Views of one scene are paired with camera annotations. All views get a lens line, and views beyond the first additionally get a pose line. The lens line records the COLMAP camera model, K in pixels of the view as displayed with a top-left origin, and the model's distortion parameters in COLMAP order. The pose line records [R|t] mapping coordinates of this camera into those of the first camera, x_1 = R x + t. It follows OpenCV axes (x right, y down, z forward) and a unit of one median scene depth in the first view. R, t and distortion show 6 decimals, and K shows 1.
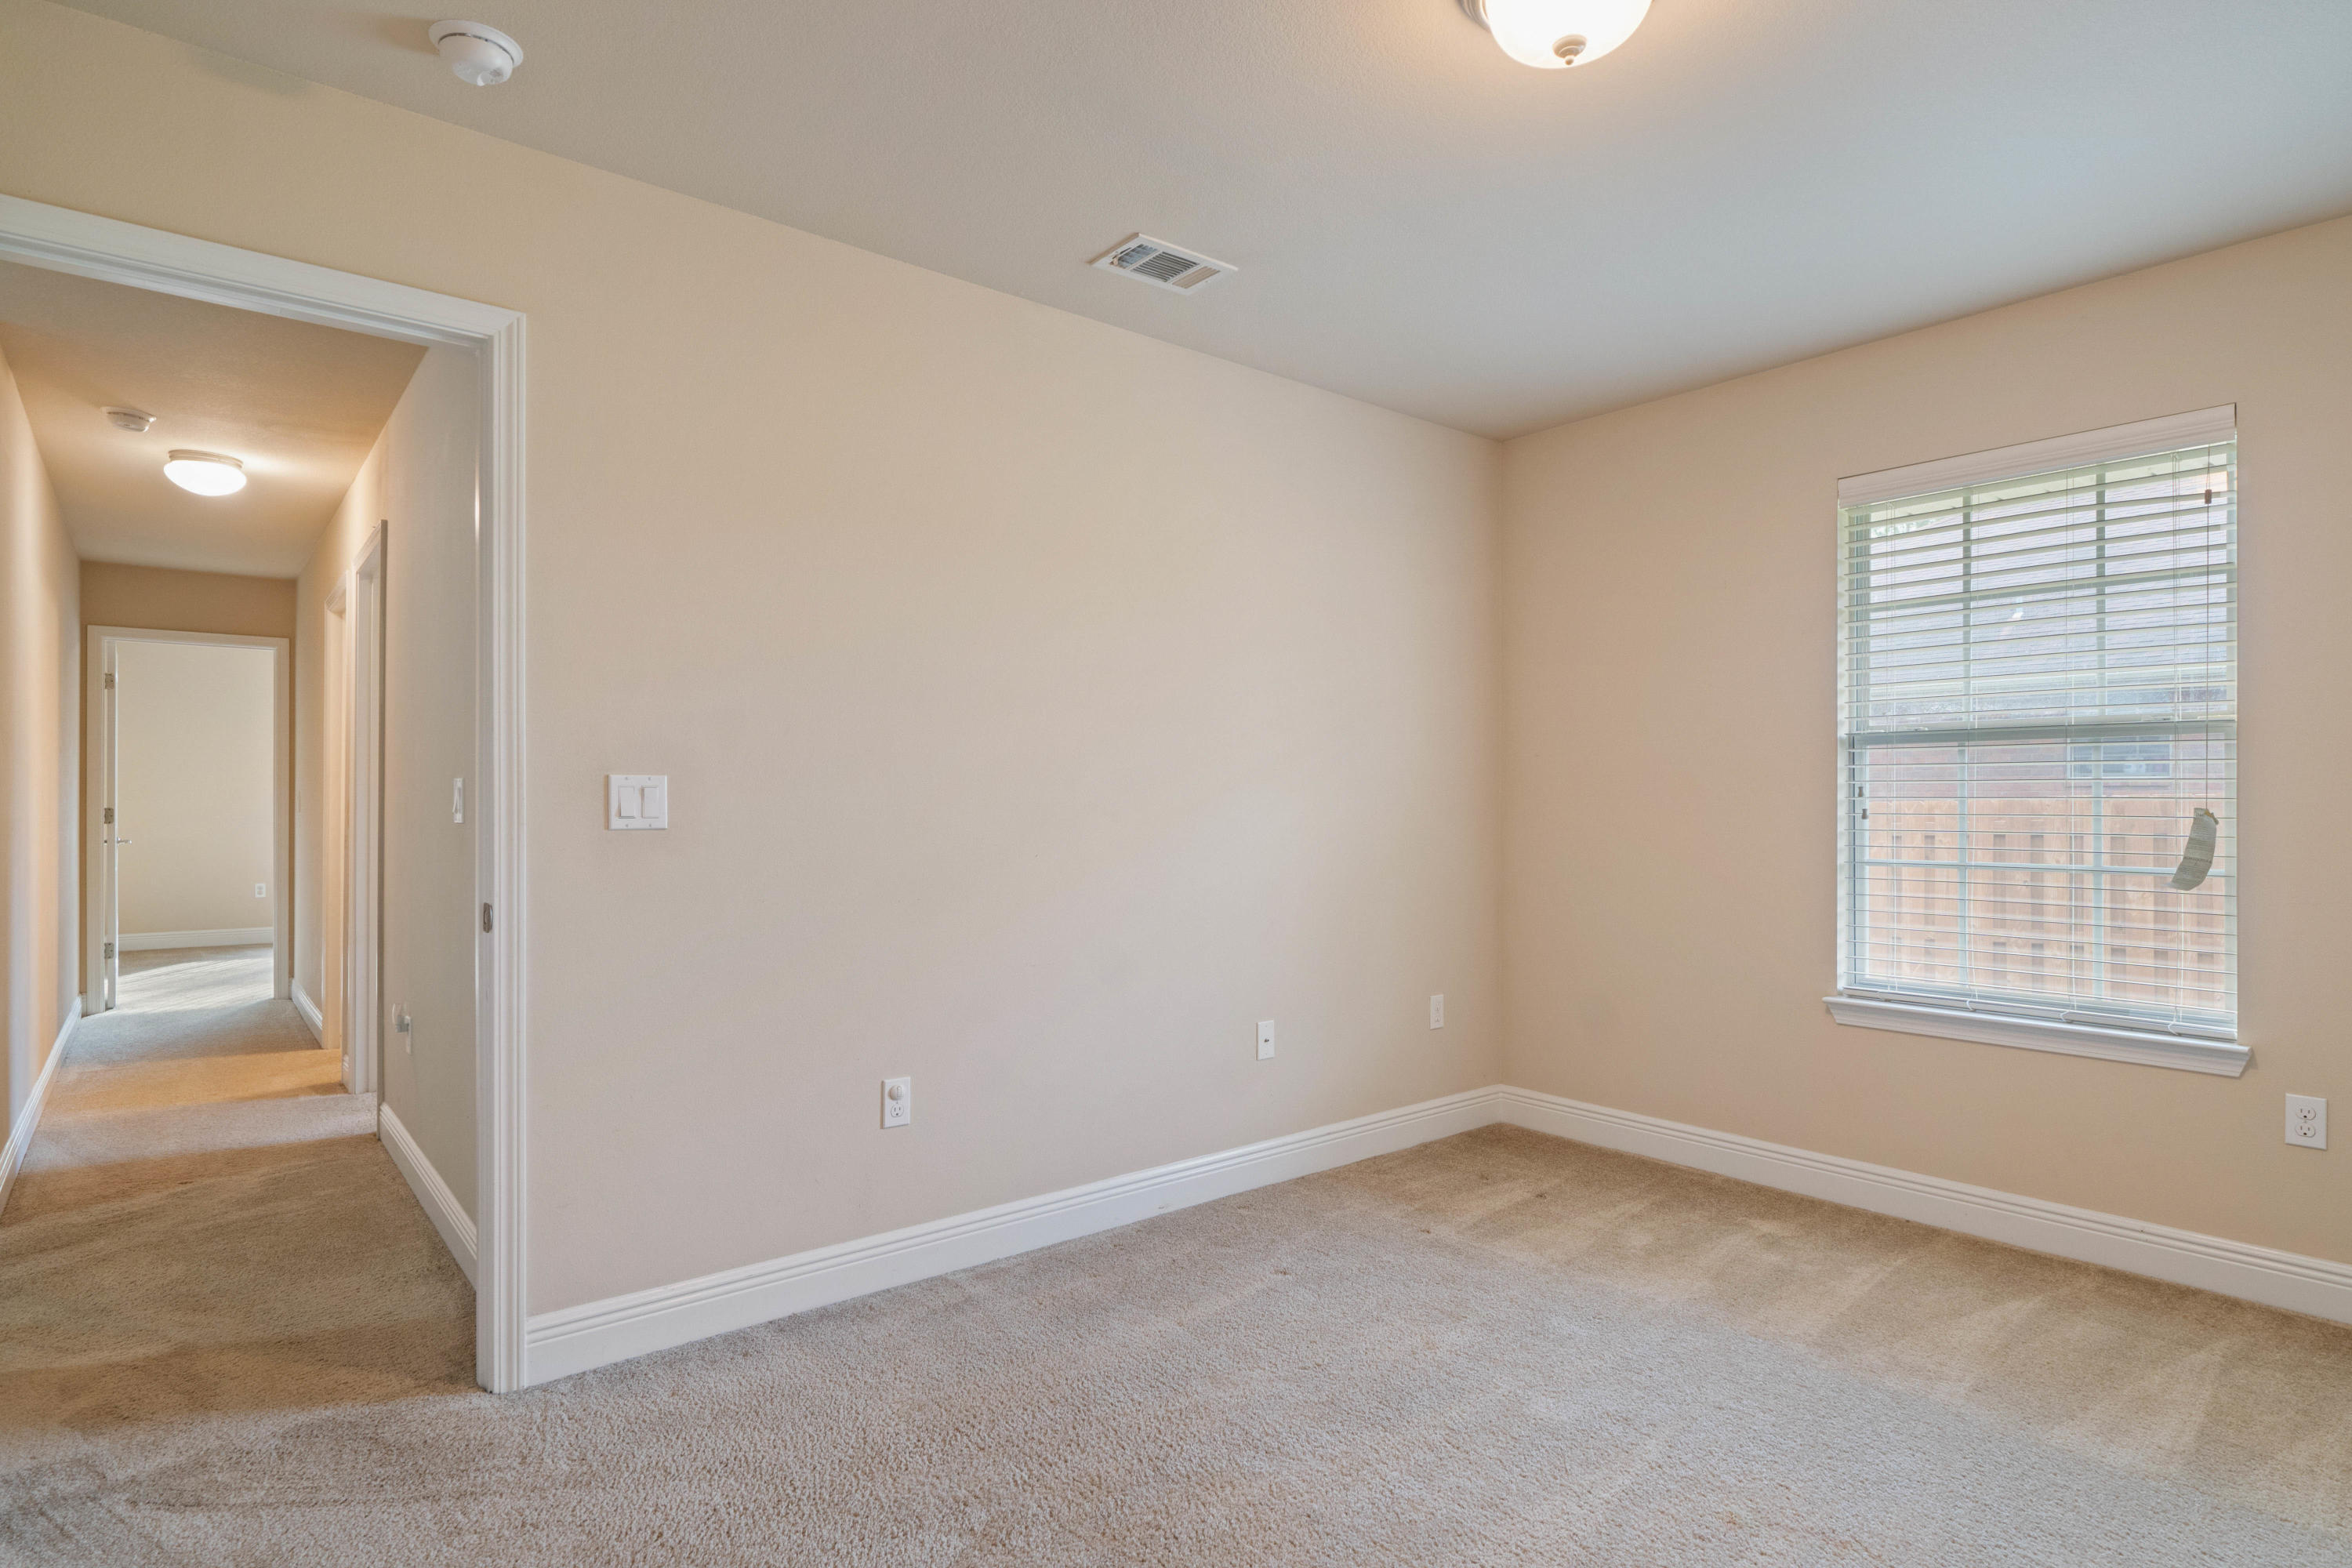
lens RADIAL K [[1264.0, 0, 1166.2], [0, 1264.0, 783.8], [0, 0, 1]] dist [-0.001166, 0.000506]
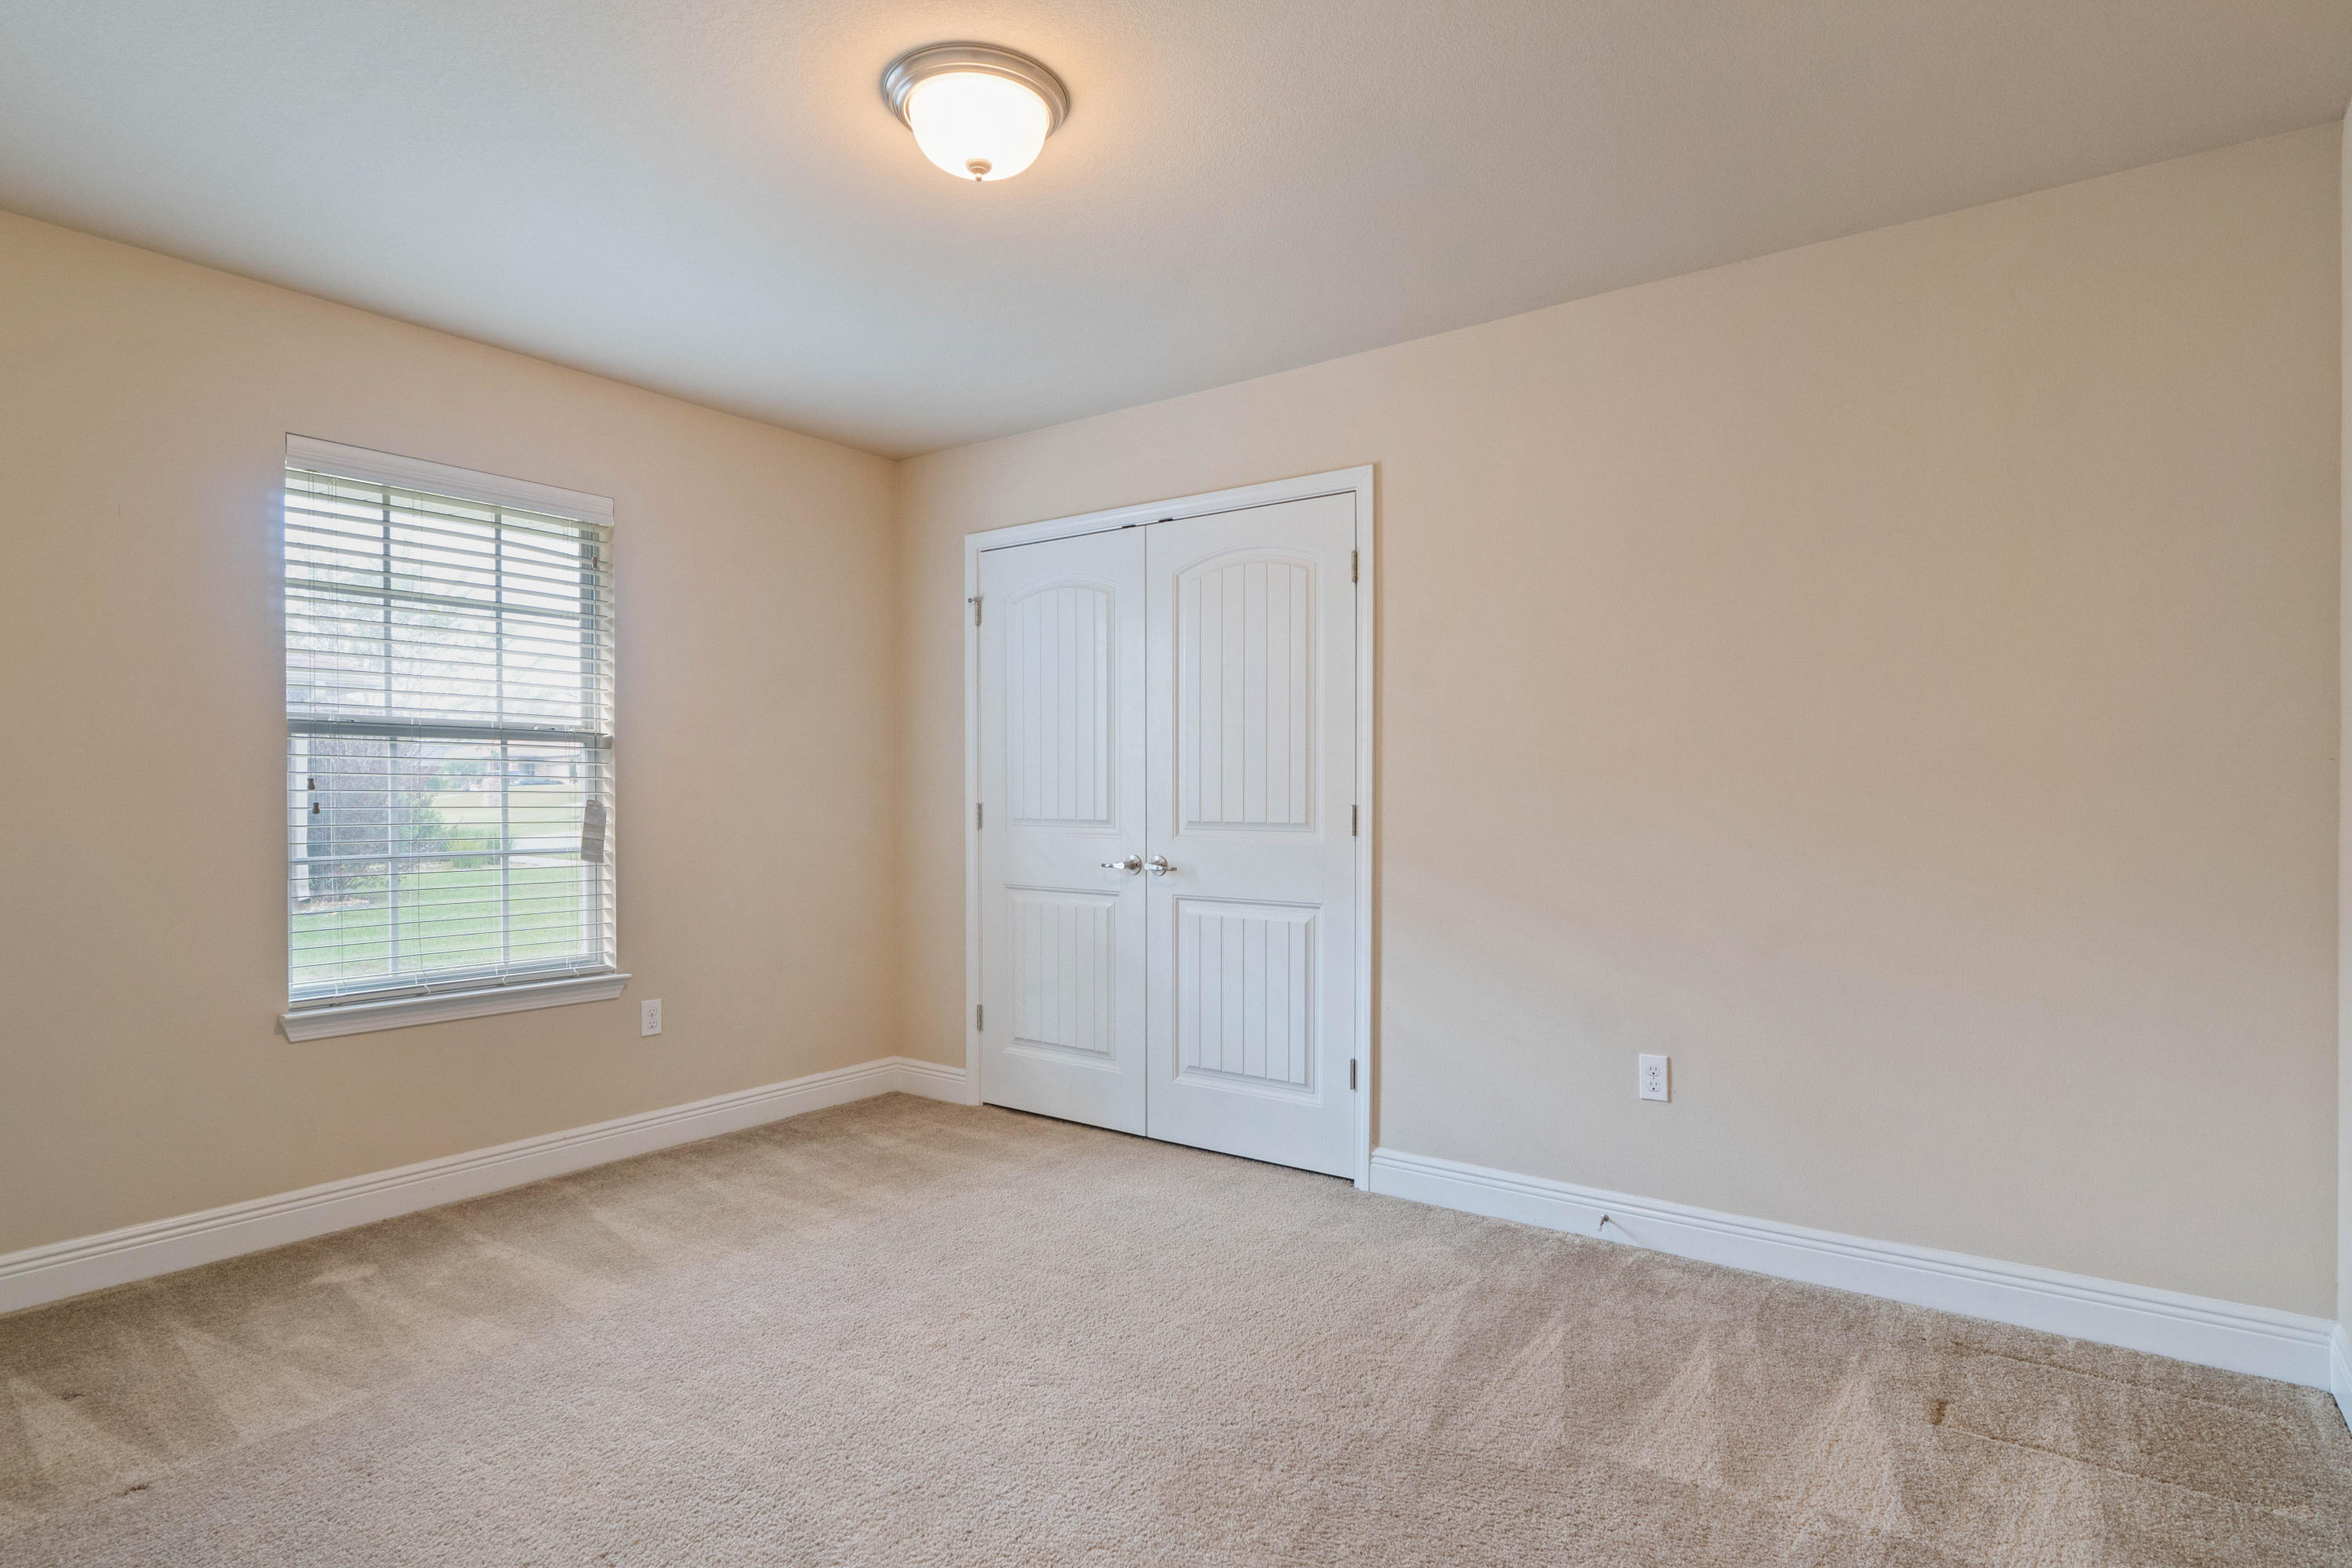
lens RADIAL K [[1264.0, 0, 1171.0], [0, 1264.0, 795.2], [0, 0, 1]] dist [-0.001166, 0.000506]
pose [[-0.269898, -0.000520, 0.962889, -0.523214], [-0.012761, 0.999914, -0.003037, 0.009113], [-0.962804, -0.013107, -0.269882, 0.674706]]
